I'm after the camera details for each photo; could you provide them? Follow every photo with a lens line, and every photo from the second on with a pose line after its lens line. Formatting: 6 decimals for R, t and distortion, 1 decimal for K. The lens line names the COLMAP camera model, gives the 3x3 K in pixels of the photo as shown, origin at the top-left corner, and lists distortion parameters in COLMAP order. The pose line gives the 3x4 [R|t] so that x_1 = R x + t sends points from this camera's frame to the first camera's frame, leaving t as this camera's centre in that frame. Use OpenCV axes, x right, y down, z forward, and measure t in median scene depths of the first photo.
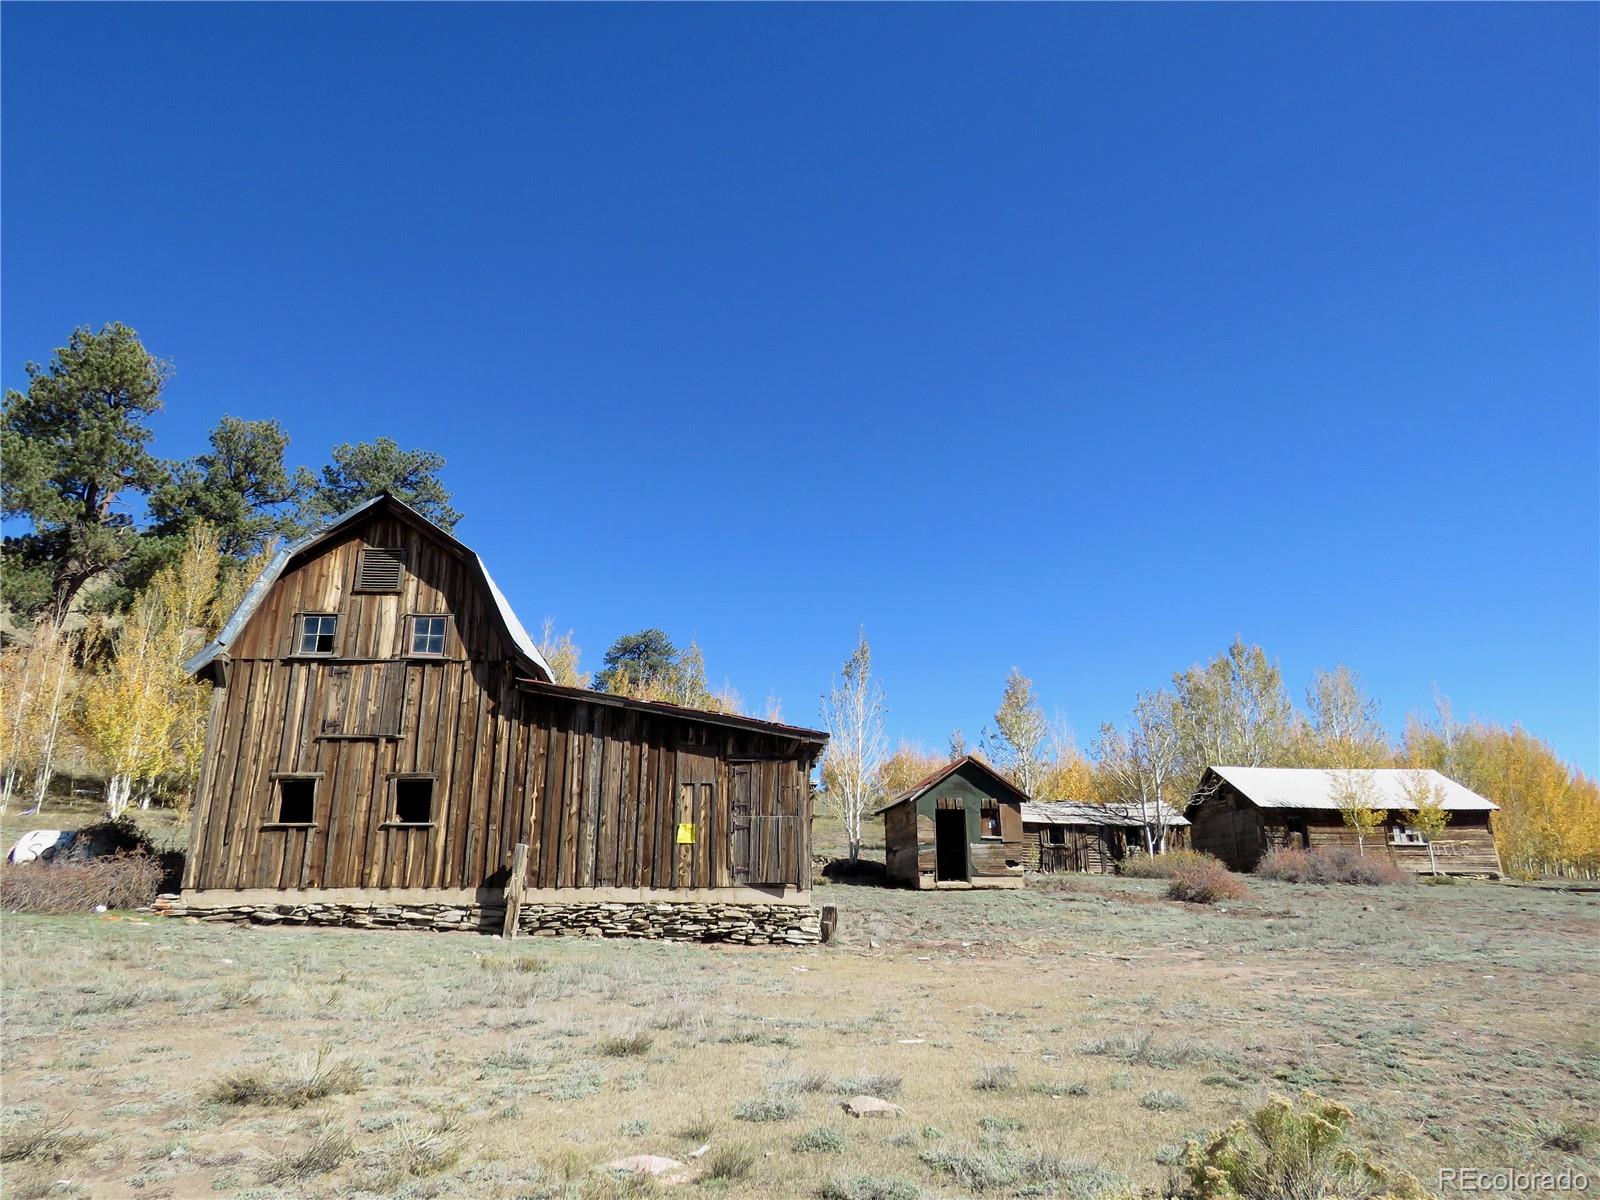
lens RADIAL K [[996.0, 0, 802.7], [0, 996.0, 609.3], [0, 0, 1]] dist [-0.018626, 0.000639]
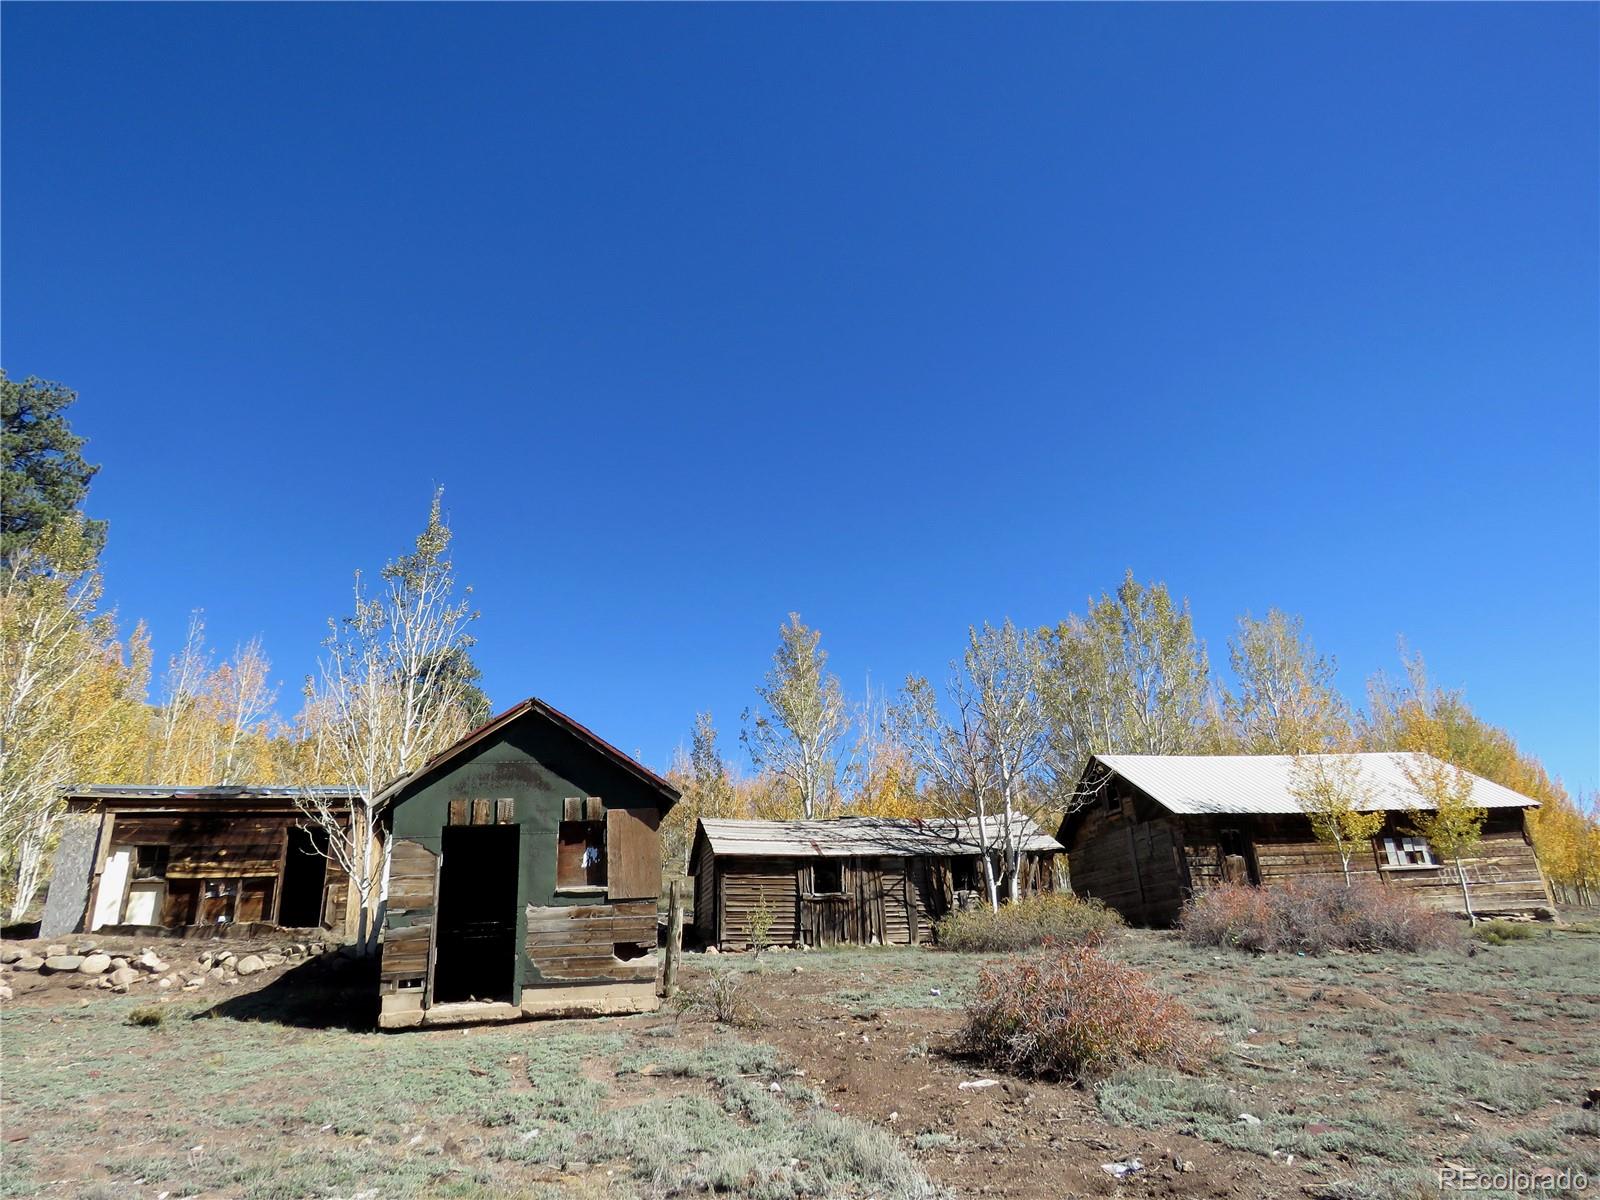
lens RADIAL K [[996.0, 0, 802.7], [0, 996.0, 609.3], [0, 0, 1]] dist [-0.018626, 0.000639]
pose [[0.994969, -0.015747, 0.098933, 0.186770], [0.020310, 0.998768, -0.045281, 0.101540], [-0.098098, 0.047063, 0.994063, 0.436693]]
